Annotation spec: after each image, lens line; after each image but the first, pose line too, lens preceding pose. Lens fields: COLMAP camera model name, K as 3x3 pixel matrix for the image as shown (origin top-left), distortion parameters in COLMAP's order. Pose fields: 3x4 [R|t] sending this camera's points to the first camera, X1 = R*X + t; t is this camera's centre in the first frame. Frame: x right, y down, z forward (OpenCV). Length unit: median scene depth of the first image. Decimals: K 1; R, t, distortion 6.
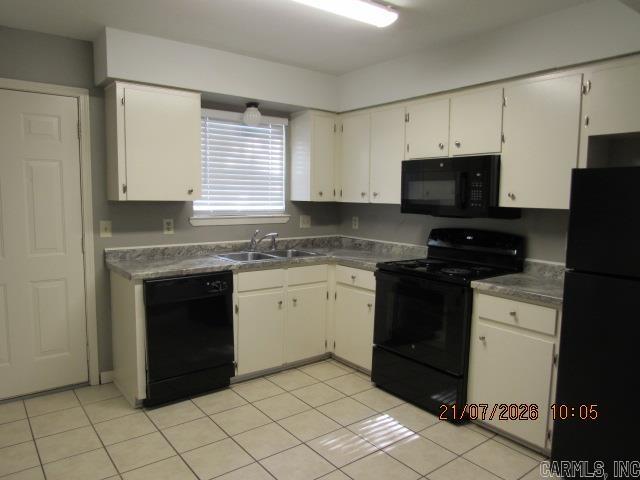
lens RADIAL K [[462.5, 0, 320.0], [0, 462.5, 240.0], [0, 0, 1]] dist [0.000632, 0.001989]
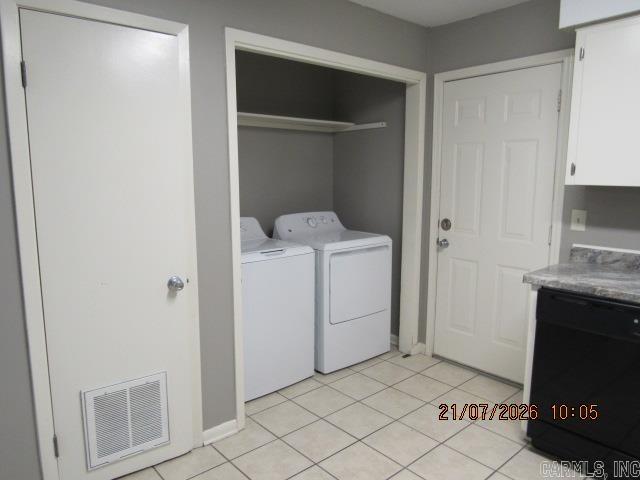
lens RADIAL K [[462.5, 0, 320.0], [0, 462.5, 240.0], [0, 0, 1]] dist [0.000632, 0.001989]
pose [[0.063607, 0.129779, -0.989501, 0.316878], [-0.101182, 0.987238, 0.122978, -0.044377], [0.992832, 0.092297, 0.075927, 0.506589]]
